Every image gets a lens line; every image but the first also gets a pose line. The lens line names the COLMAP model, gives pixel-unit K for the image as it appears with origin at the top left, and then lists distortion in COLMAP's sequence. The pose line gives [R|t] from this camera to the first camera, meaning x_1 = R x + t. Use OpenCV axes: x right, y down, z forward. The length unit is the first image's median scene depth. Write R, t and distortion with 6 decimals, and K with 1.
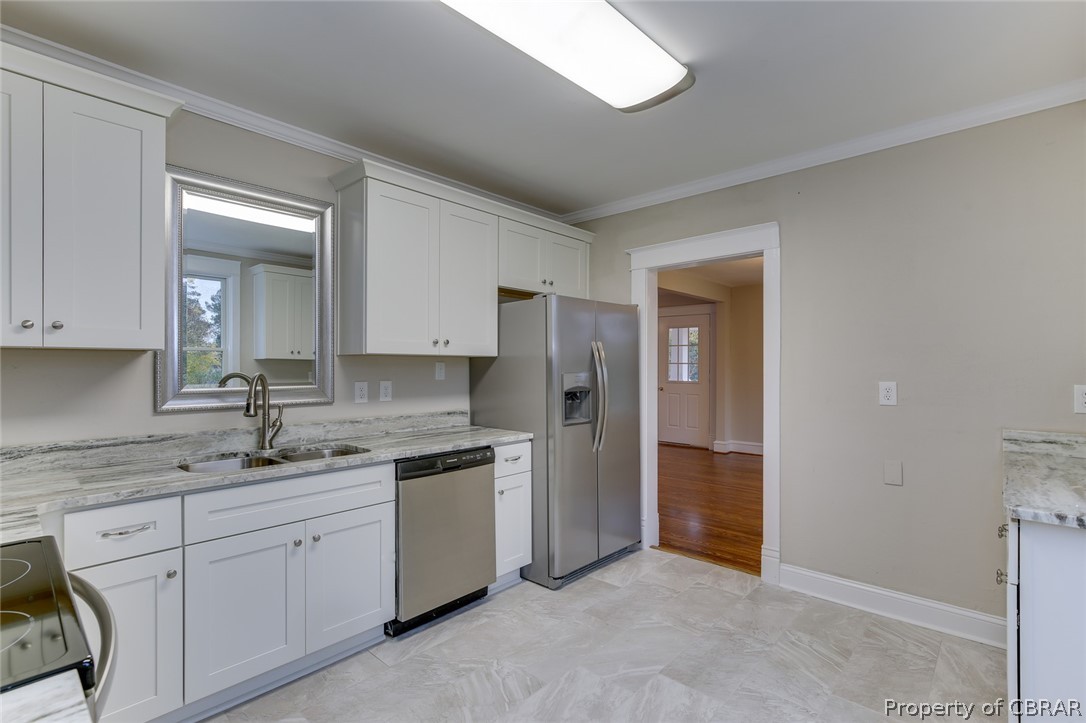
lens RADIAL K [[499.7, 0, 544.2], [0, 499.7, 362.5], [0, 0, 1]] dist [0.000780, 0.000637]
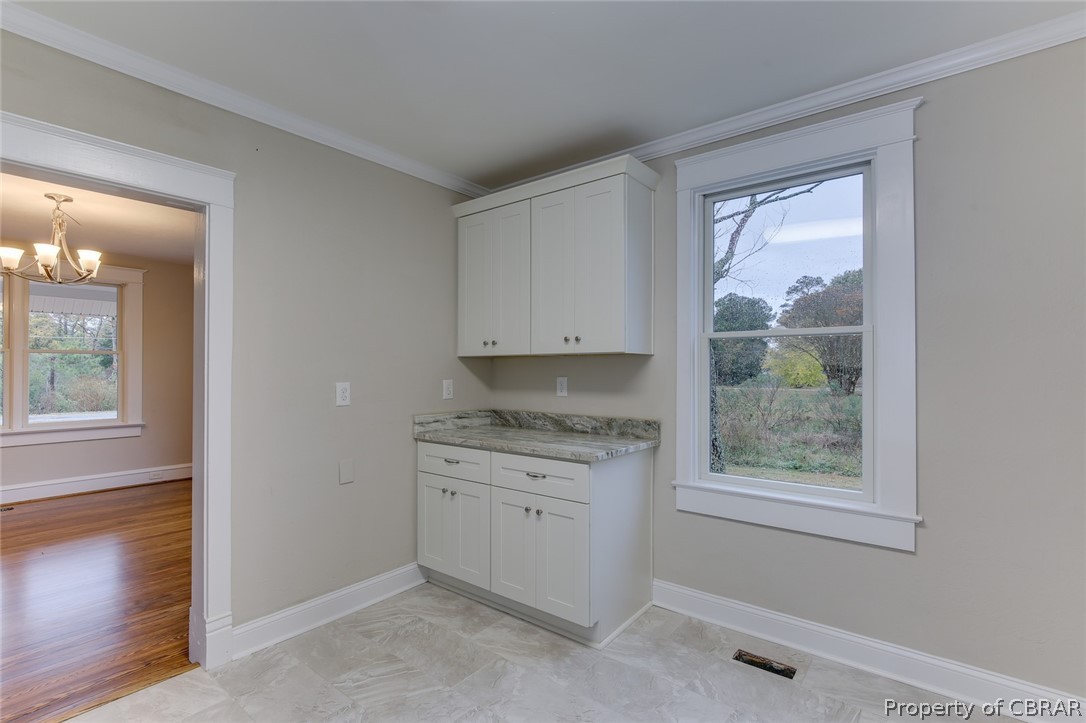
lens RADIAL K [[499.7, 0, 545.4], [0, 499.7, 364.4], [0, 0, 1]] dist [0.000780, 0.000637]
pose [[-0.047315, 0.008270, 0.998846, -0.383720], [-0.005933, 0.999946, -0.008560, 0.009034], [-0.998862, -0.006331, -0.047263, 0.719431]]
